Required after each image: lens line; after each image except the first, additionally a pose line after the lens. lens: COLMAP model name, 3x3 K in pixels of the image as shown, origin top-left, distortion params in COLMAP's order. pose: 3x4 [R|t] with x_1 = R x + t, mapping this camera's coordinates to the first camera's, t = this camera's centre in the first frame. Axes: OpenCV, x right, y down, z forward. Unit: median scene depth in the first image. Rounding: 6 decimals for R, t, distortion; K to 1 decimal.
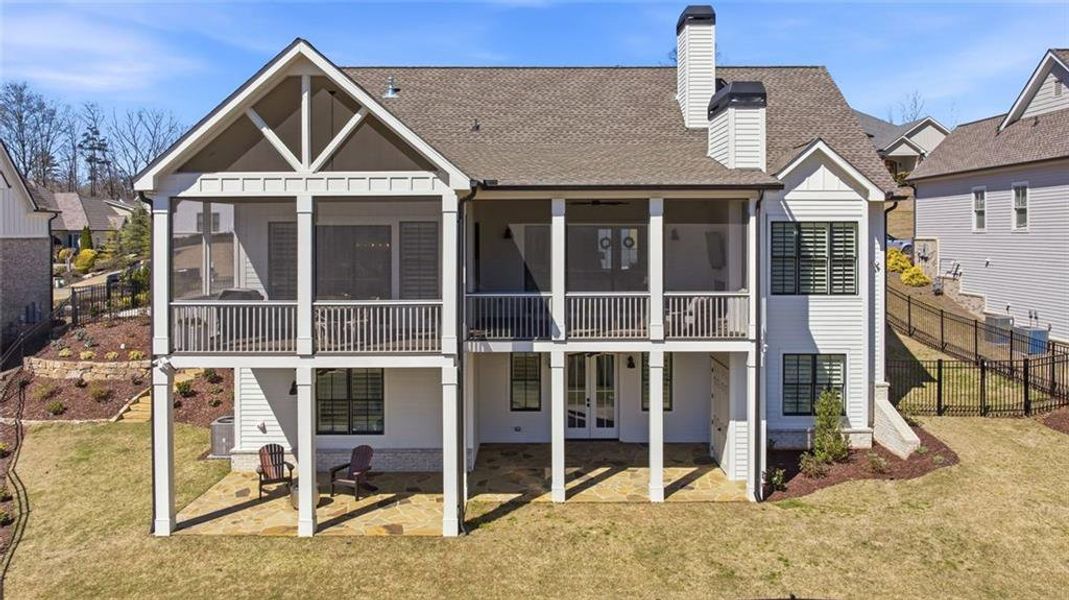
lens RADIAL K [[811.9, 0, 541.3], [0, 811.9, 235.3], [0, 0, 1]] dist [-0.033542, 0.027241]
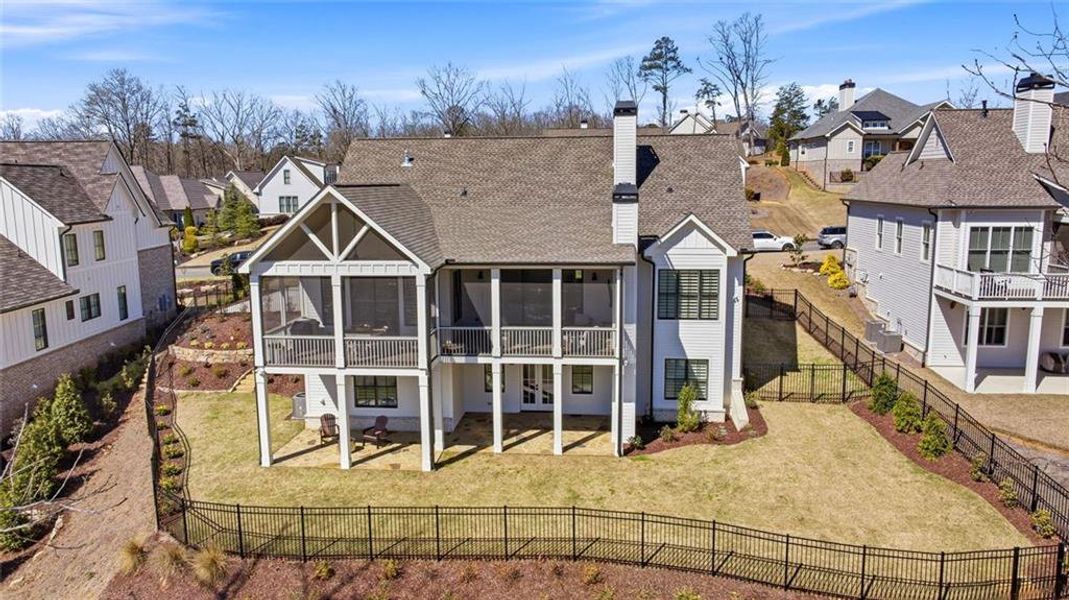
lens RADIAL K [[811.9, 0, 538.0], [0, 811.9, 303.0], [0, 0, 1]] dist [-0.033542, 0.027241]
pose [[0.995078, 0.009599, -0.098632, 0.251887], [0.005568, 0.988309, 0.152359, -0.211734], [0.098941, -0.152159, 0.983391, -0.539131]]
